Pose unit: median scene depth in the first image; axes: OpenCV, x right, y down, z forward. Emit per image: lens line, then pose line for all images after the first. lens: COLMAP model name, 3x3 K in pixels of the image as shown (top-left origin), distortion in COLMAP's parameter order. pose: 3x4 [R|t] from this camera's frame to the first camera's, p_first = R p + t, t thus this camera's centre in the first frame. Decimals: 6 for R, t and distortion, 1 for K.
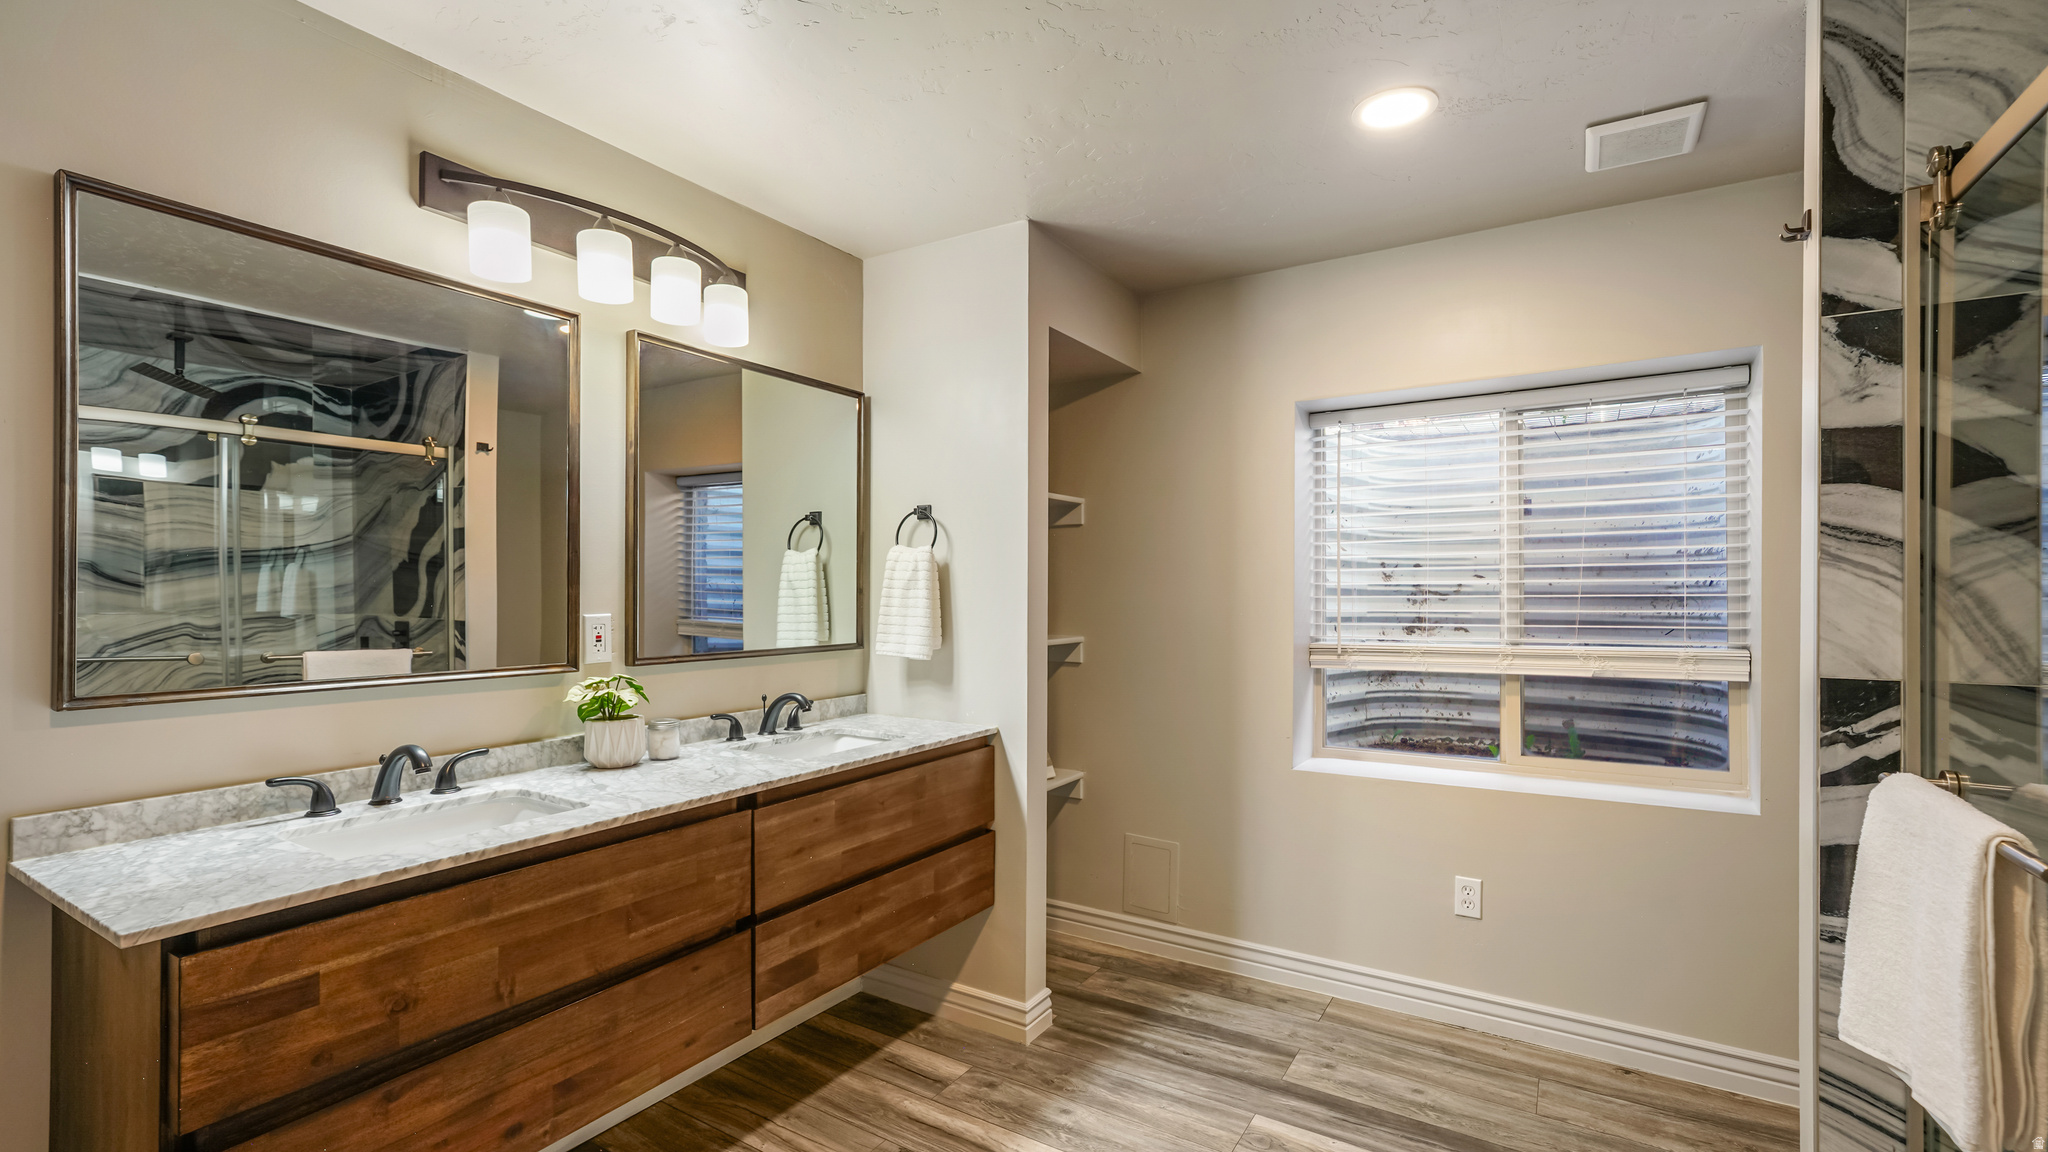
lens RADIAL K [[878.2, 0, 1022.4], [0, 878.2, 588.2], [0, 0, 1]] dist [0.000559, 0.003827]
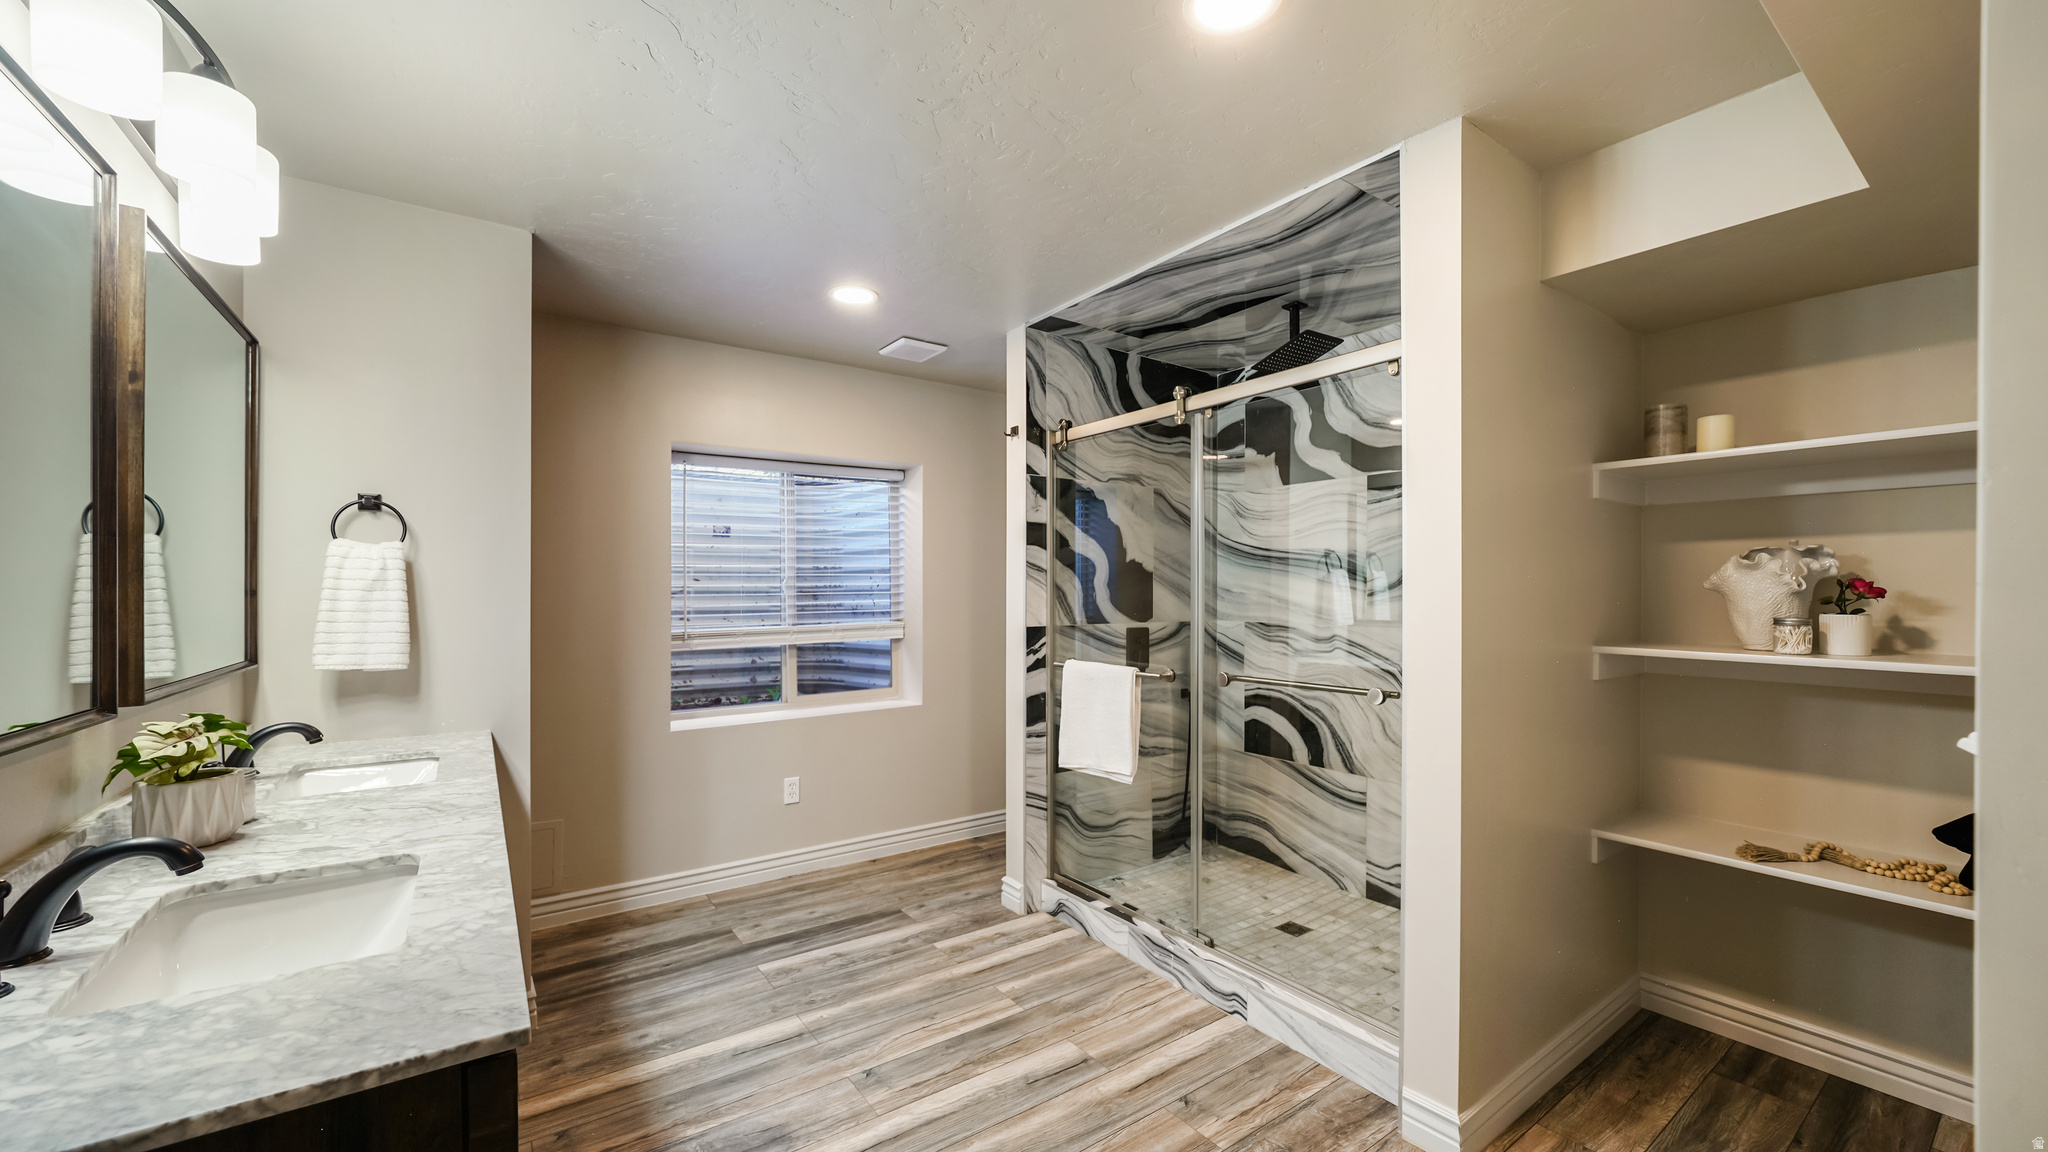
lens RADIAL K [[779.6, 0, 986.5], [0, 779.6, 591.7], [0, 0, 1]] dist [-0.013939, -0.000117]
pose [[0.412874, -0.004143, 0.910779, -0.645366], [-0.000167, 0.999989, 0.004625, -0.001640], [-0.910788, -0.002061, 0.412869, 0.146506]]
